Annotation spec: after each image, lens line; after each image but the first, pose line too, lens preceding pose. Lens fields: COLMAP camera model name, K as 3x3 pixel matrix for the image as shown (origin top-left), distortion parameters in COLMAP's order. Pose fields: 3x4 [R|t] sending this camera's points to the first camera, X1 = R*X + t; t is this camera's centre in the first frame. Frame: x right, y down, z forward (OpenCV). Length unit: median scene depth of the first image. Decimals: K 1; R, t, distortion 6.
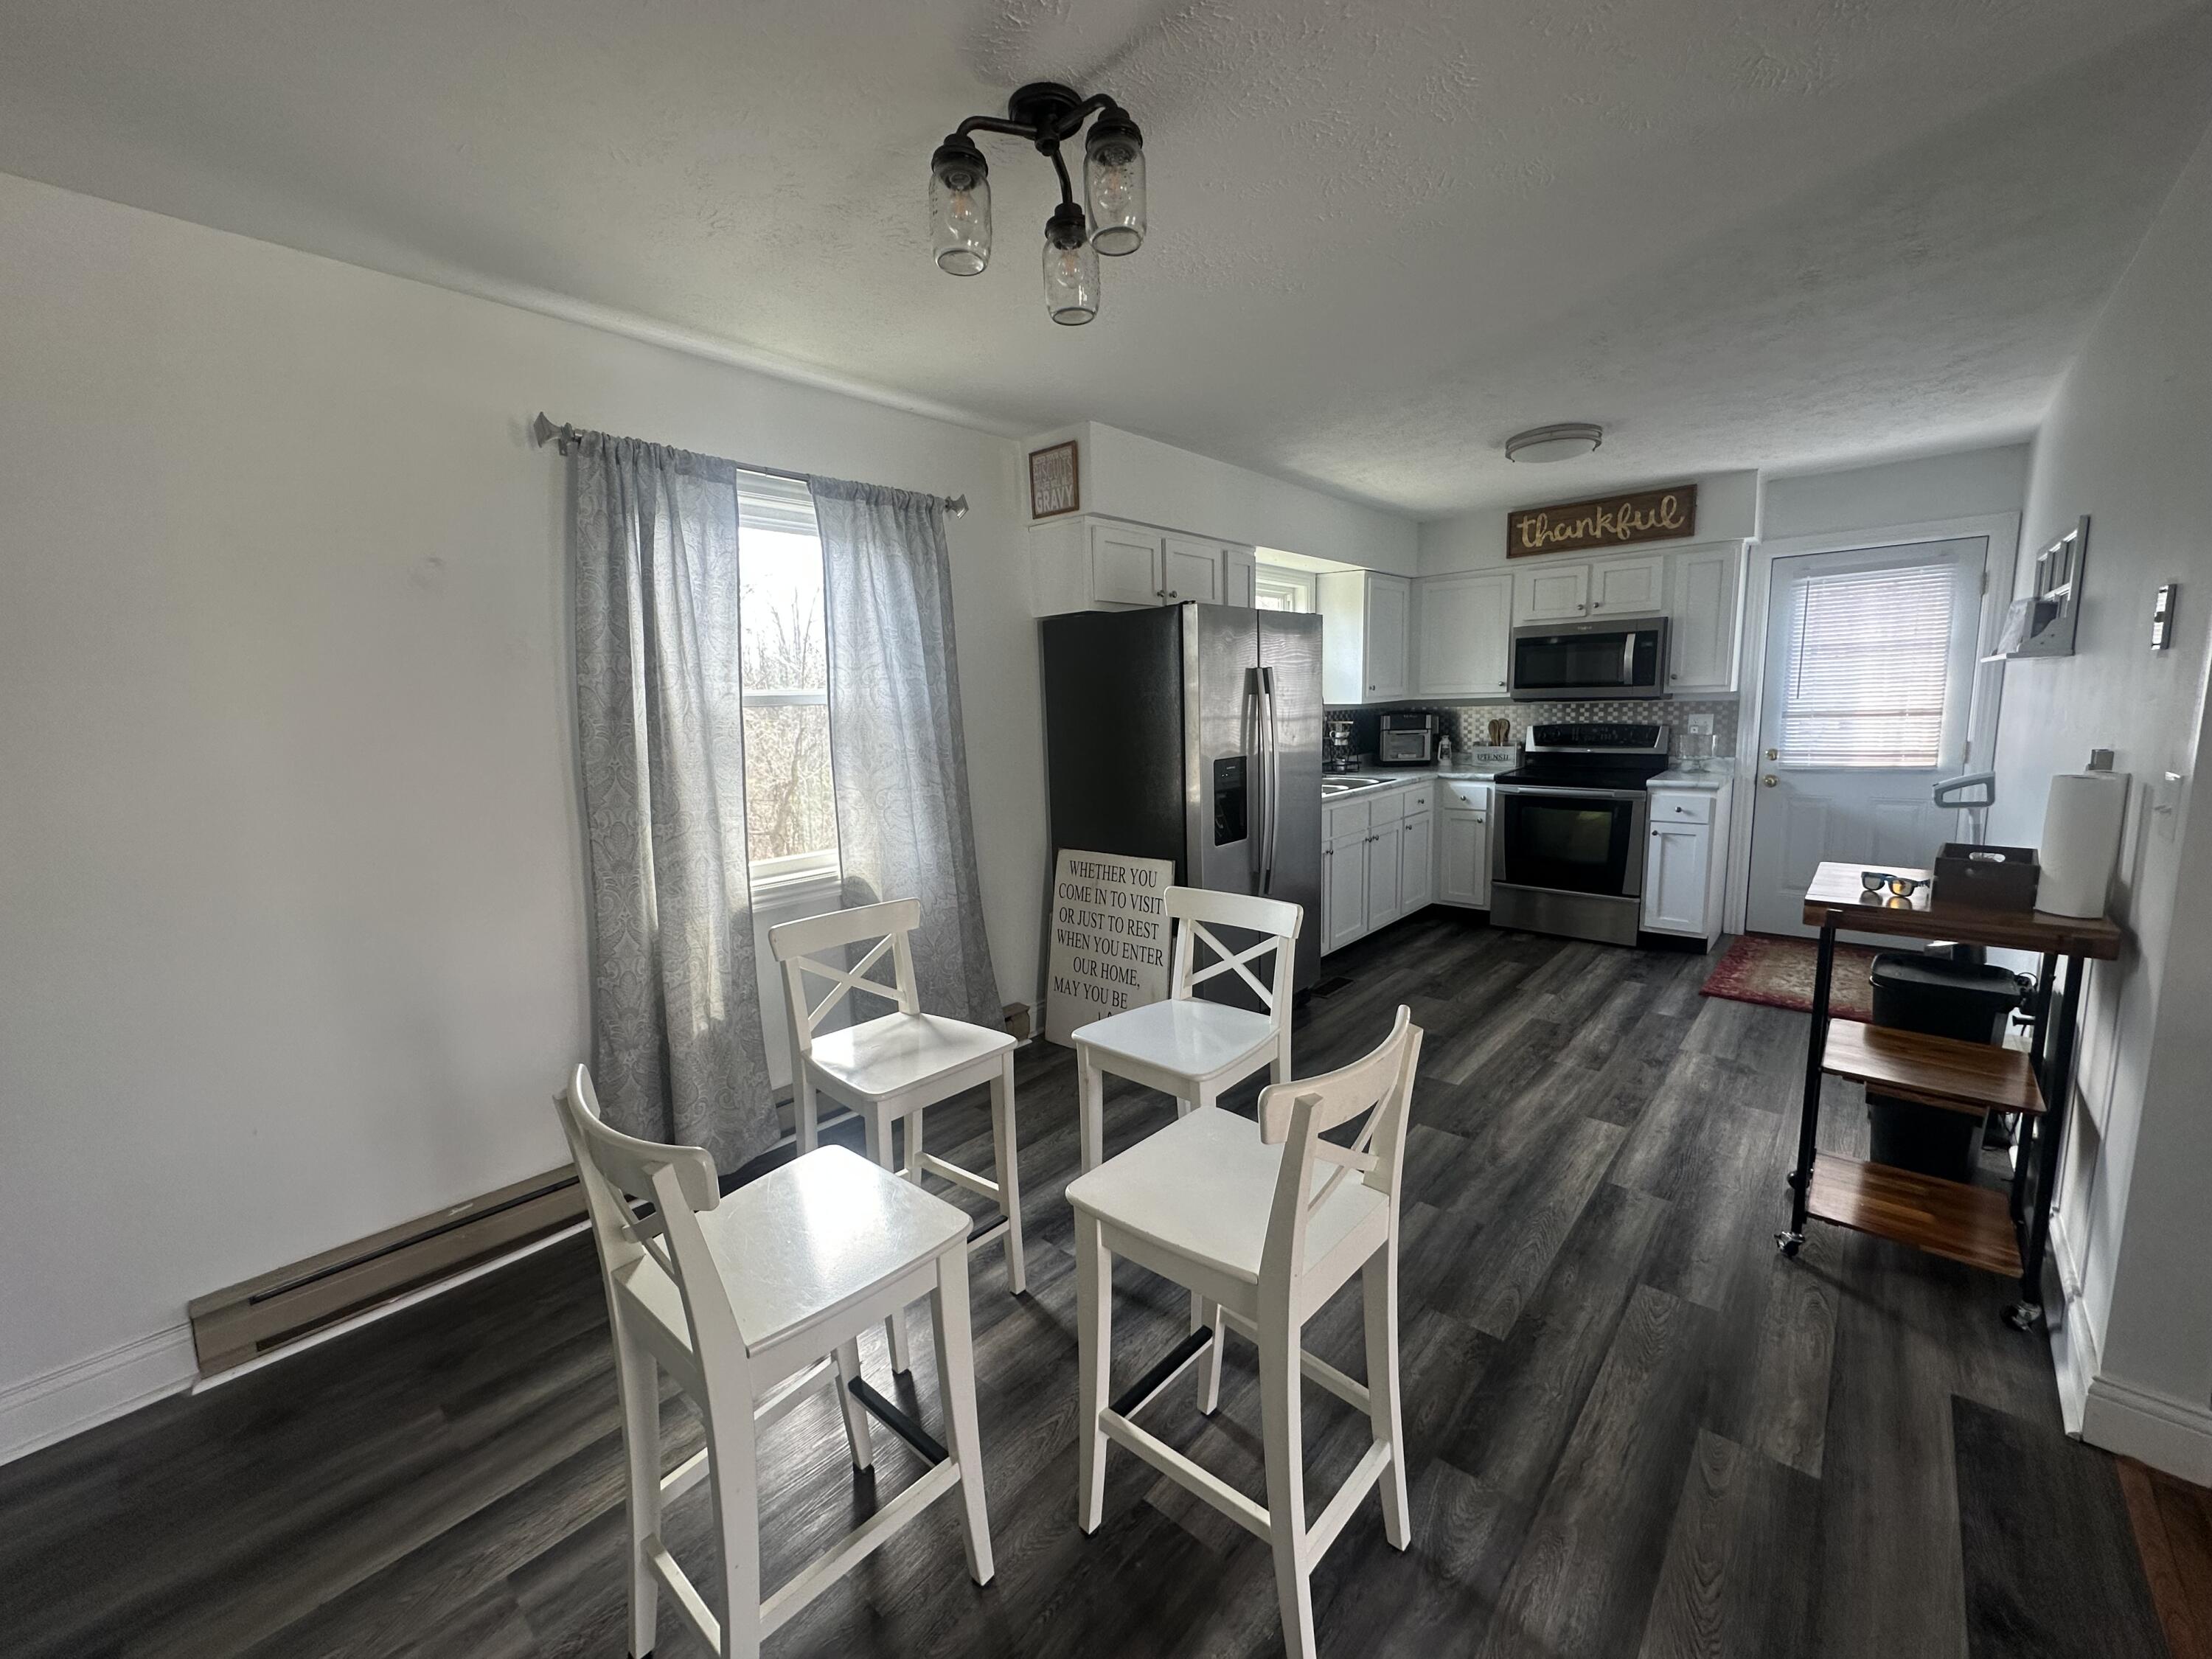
lens RADIAL K [[889.1, 0, 1106.0], [0, 889.1, 829.5], [0, 0, 1]] dist [-0.002334, -0.000575]
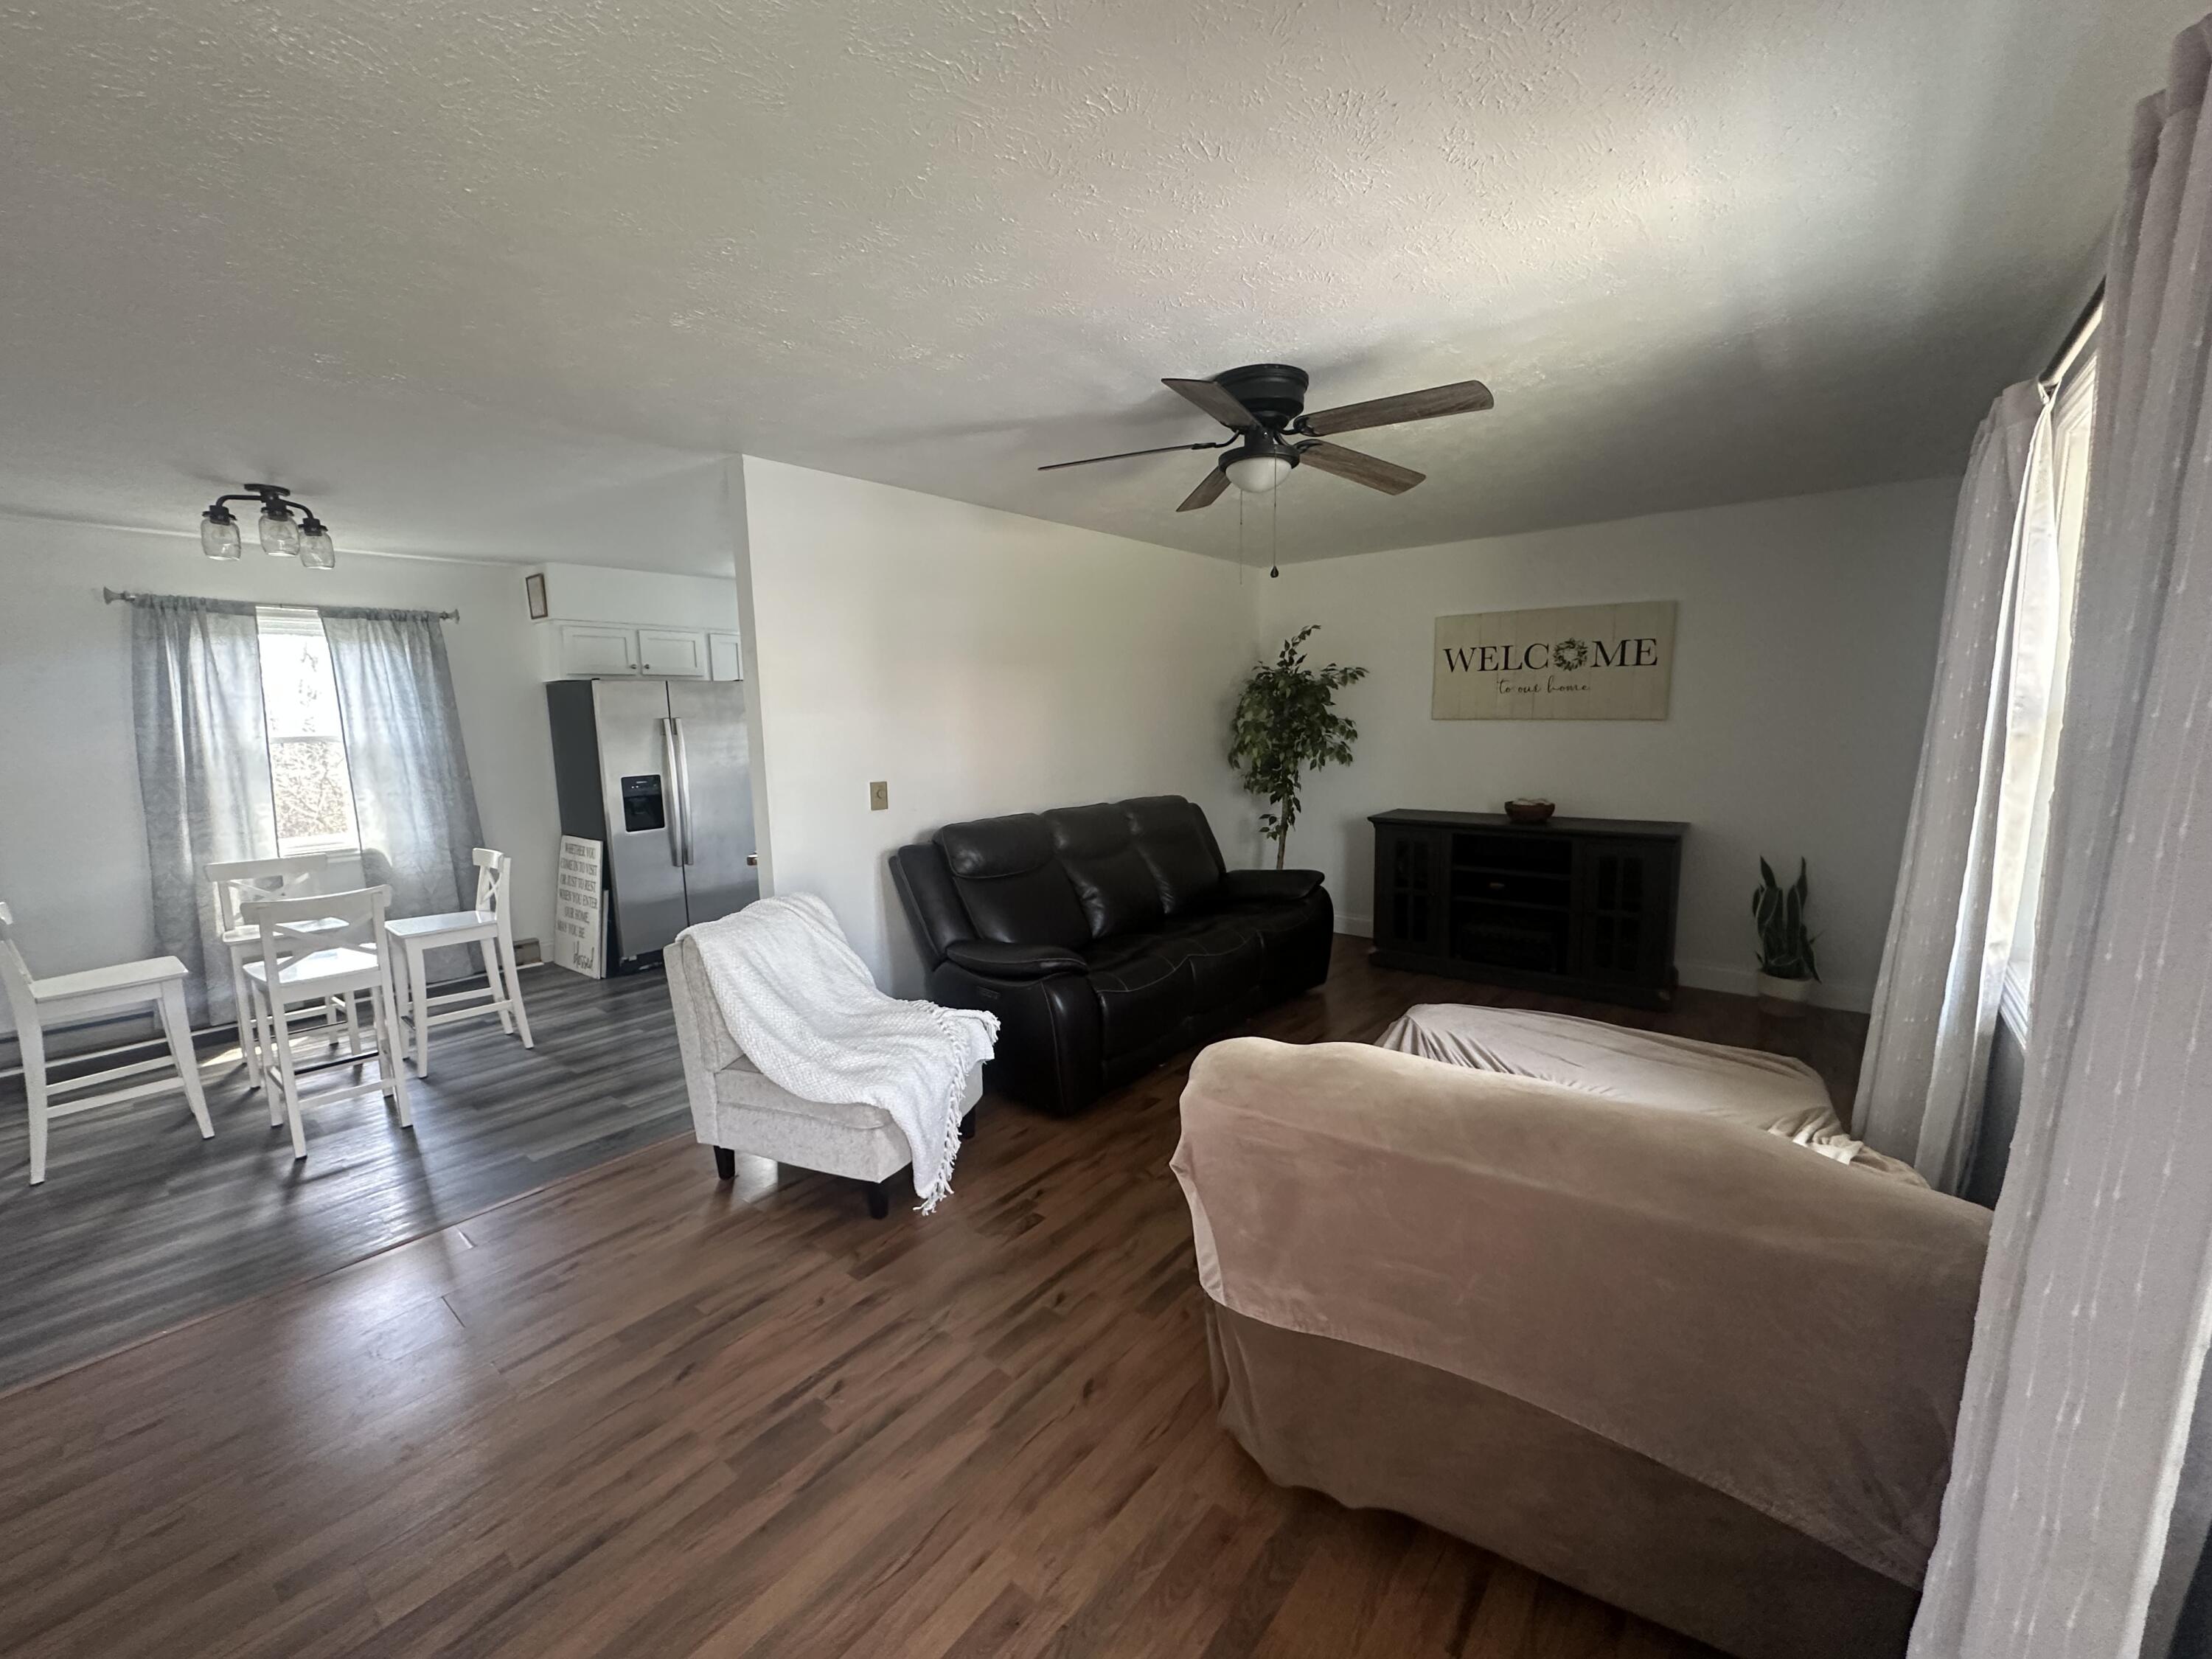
lens RADIAL K [[889.1, 0, 1106.0], [0, 889.1, 829.5], [0, 0, 1]] dist [-0.002334, -0.000575]
pose [[0.999241, 0.006372, 0.038439, 1.014159], [-0.005929, 0.999915, -0.011622, 0.030561], [-0.038510, 0.011386, 0.999193, -0.672649]]
